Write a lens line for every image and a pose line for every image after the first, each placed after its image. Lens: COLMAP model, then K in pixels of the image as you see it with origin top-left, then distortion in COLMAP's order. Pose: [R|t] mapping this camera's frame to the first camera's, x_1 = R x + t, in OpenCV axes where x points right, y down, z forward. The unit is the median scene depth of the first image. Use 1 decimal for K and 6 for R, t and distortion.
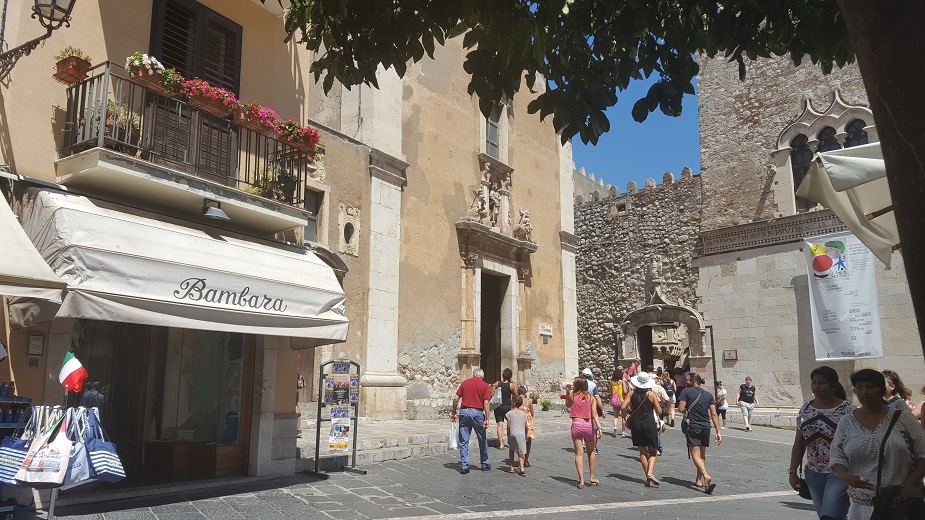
lens RADIAL K [[678.1, 0, 461.8], [0, 678.1, 273.6], [0, 0, 1]] dist [0.186580, -0.319650]
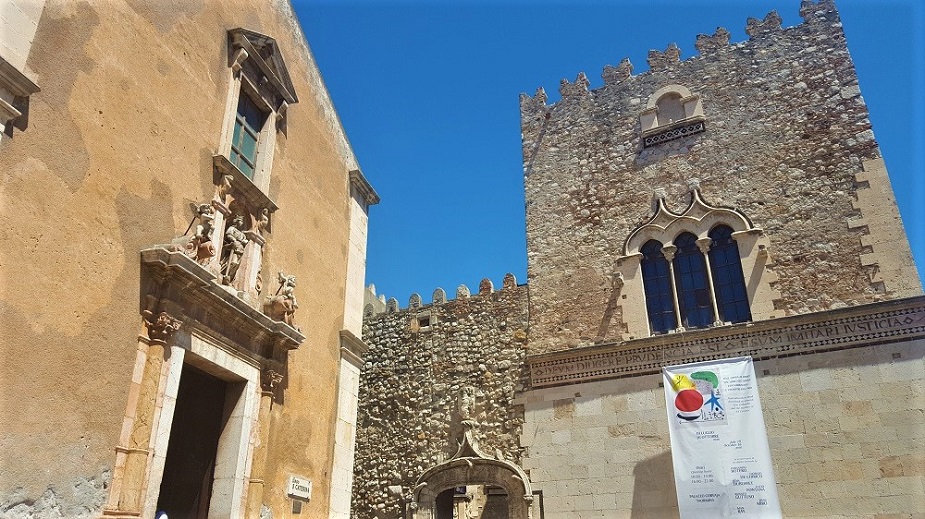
lens RADIAL K [[678.1, 0, 461.8], [0, 678.1, 273.1], [0, 0, 1]] dist [0.186580, -0.319650]
pose [[0.943894, 0.131437, 0.302965, 0.046945], [-0.051751, 0.964922, -0.257387, 0.047331], [-0.326168, 0.227267, 0.917586, 0.343002]]
